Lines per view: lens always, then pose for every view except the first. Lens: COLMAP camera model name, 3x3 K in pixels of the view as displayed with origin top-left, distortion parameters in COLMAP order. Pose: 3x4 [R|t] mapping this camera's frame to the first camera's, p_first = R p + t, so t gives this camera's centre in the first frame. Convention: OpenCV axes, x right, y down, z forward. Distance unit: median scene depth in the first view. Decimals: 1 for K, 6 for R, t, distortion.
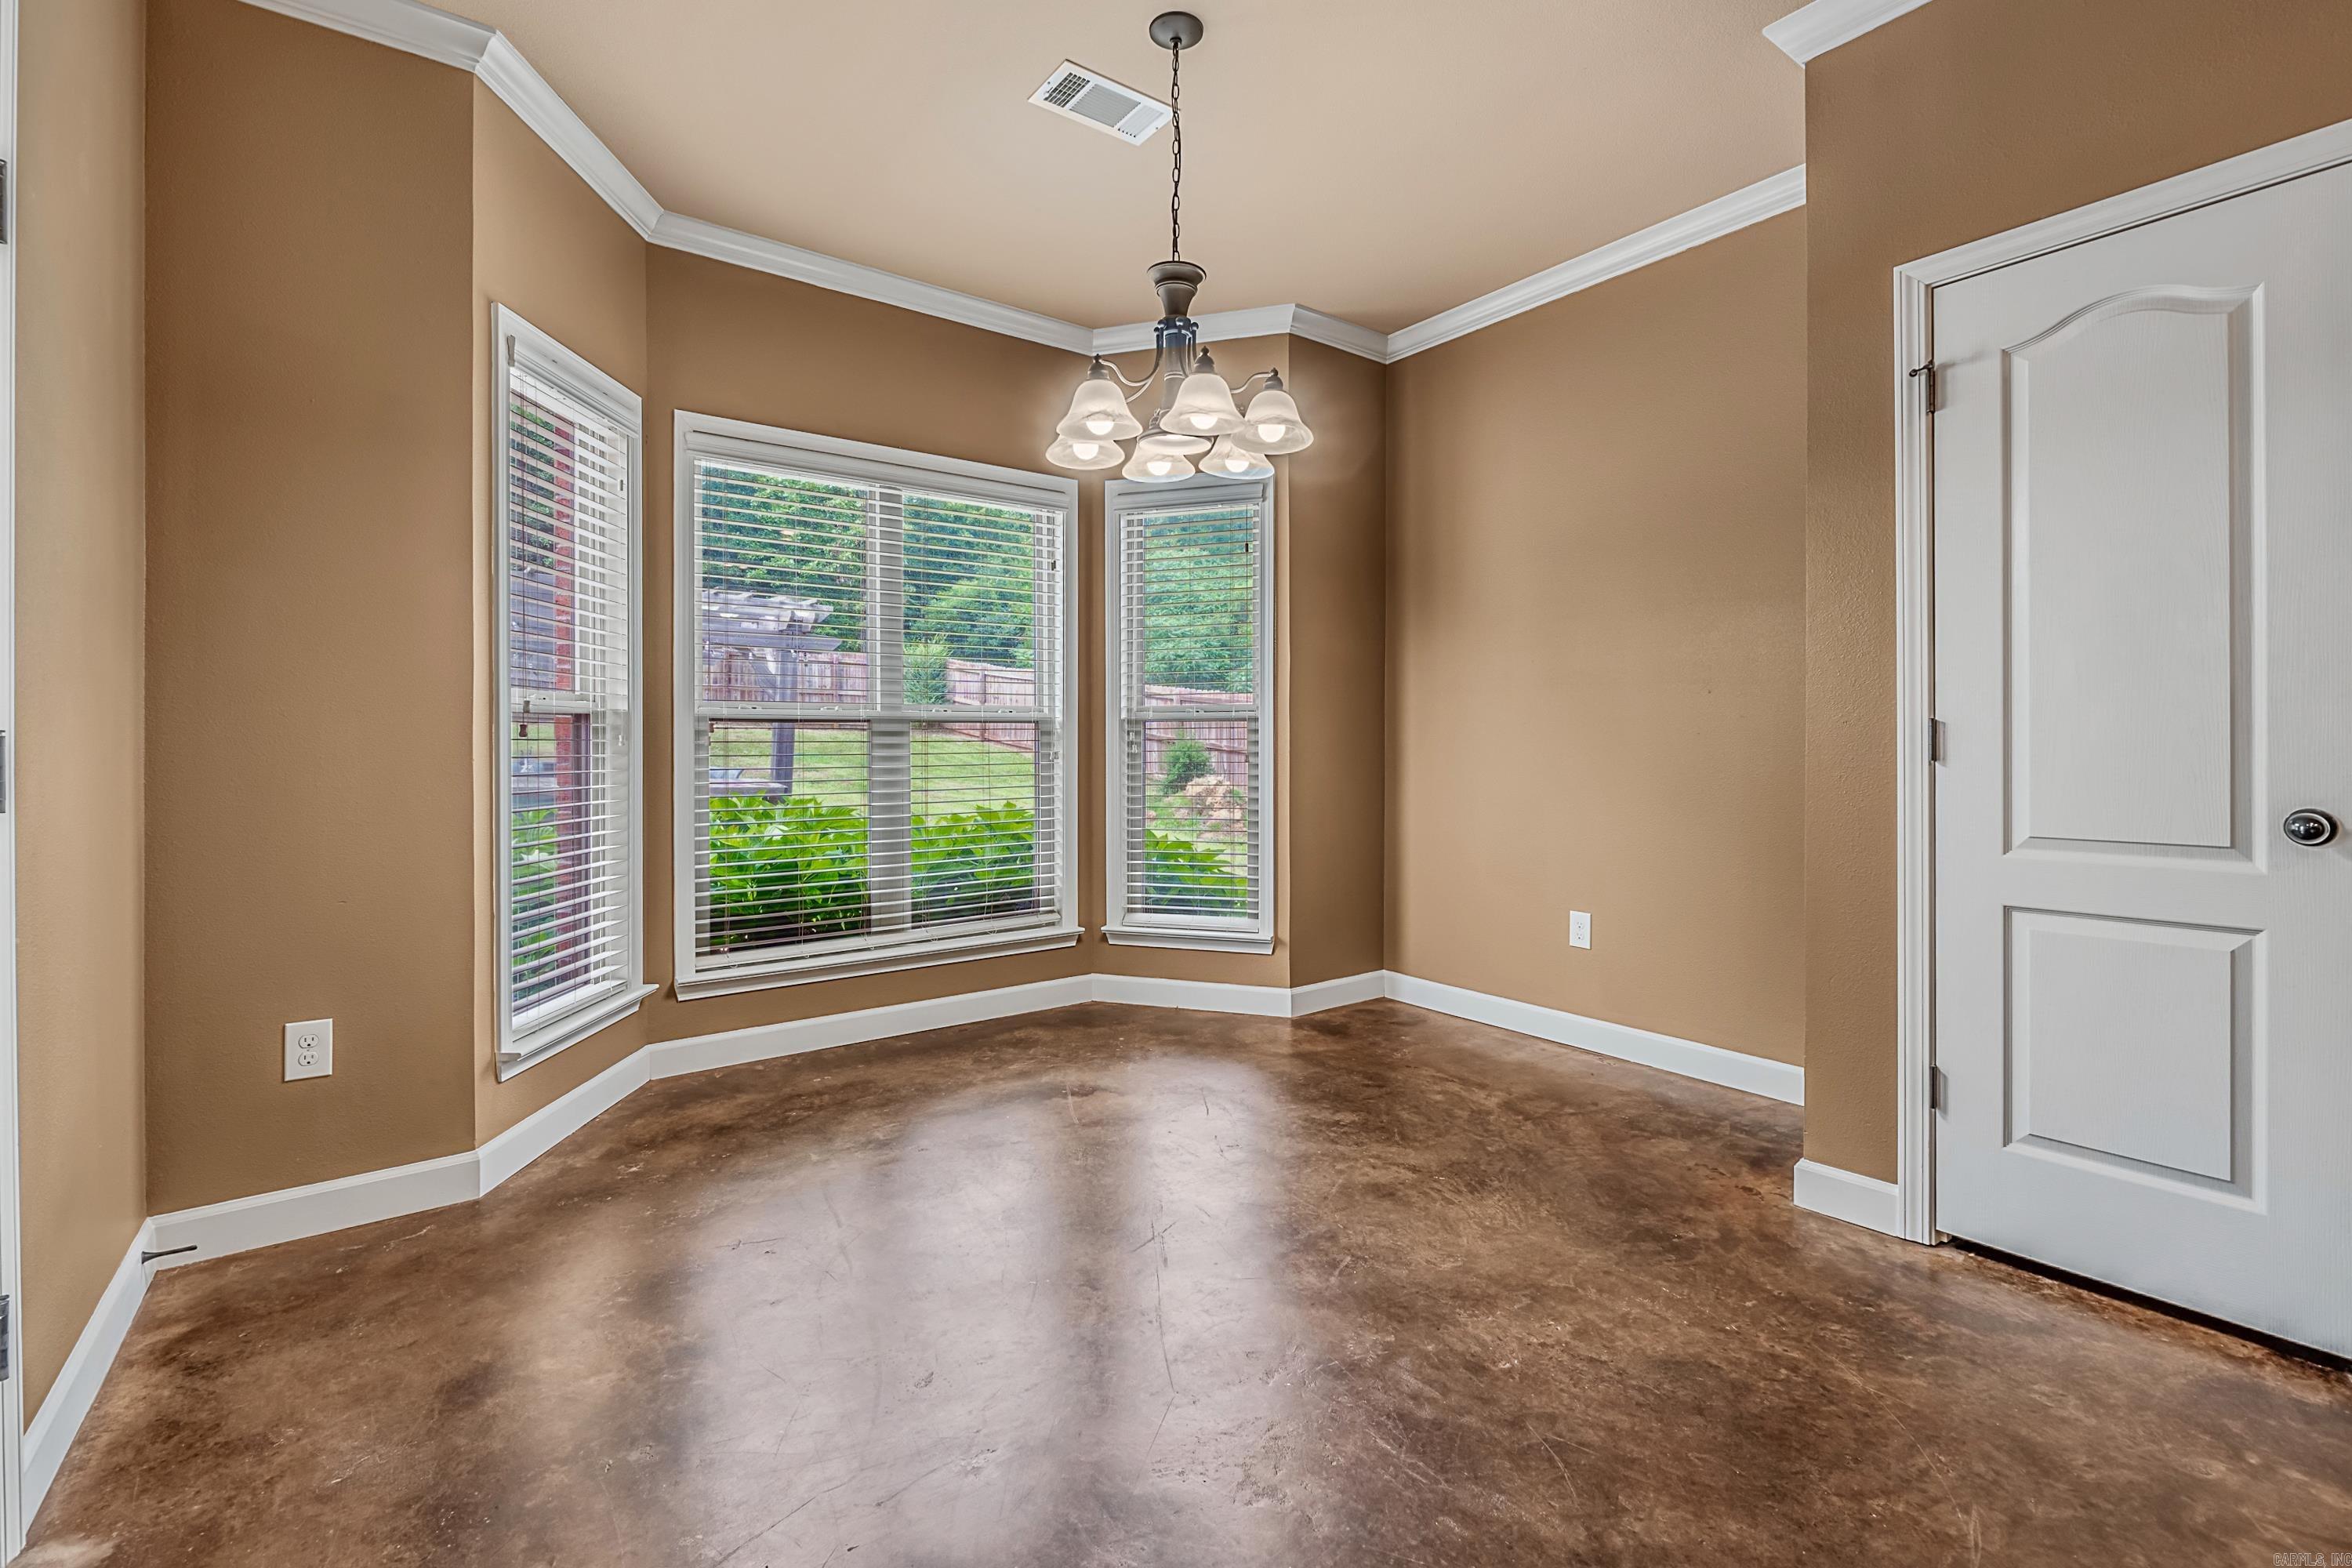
lens RADIAL K [[1018.8, 0, 1204.3], [0, 1018.8, 747.2], [0, 0, 1]] dist [-0.009255, -0.000521]
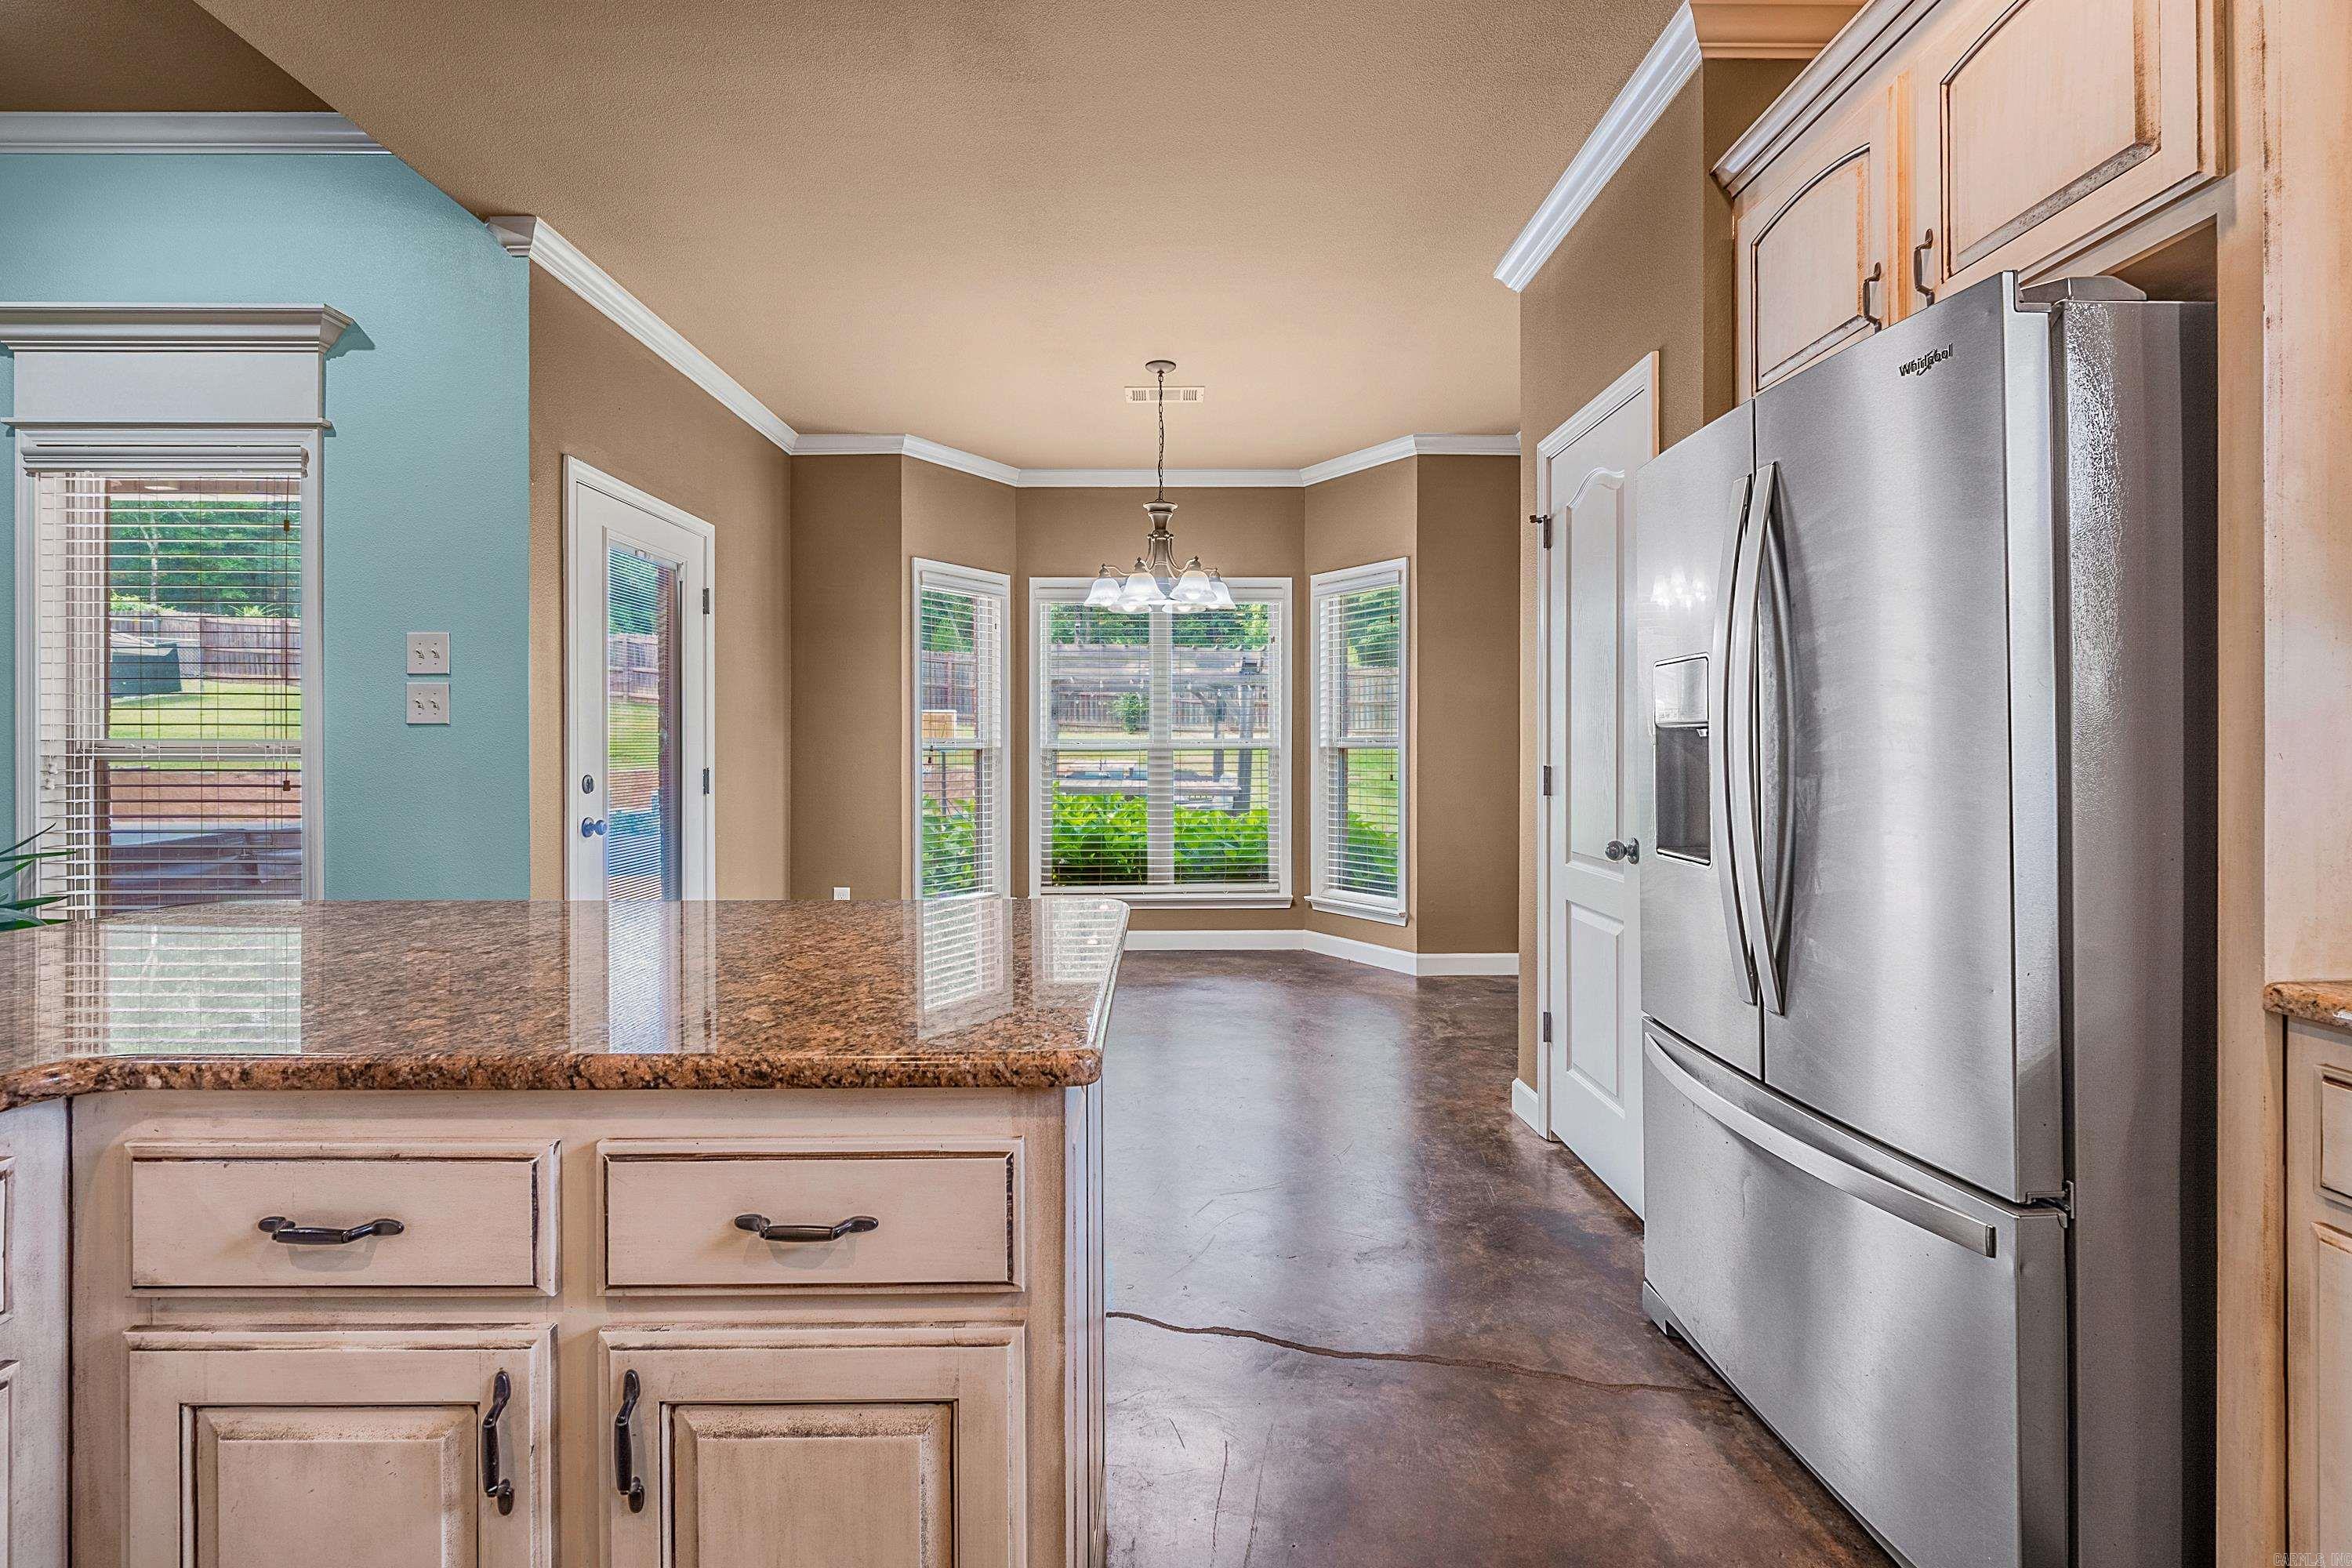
lens RADIAL K [[1018.8, 0, 1204.3], [0, 1018.8, 747.2], [0, 0, 1]] dist [-0.009255, -0.000521]
pose [[0.816774, 0.001728, -0.576955, 0.634034], [-0.004670, 0.999983, -0.003615, -0.023715], [0.576939, 0.005647, 0.816768, -0.236072]]
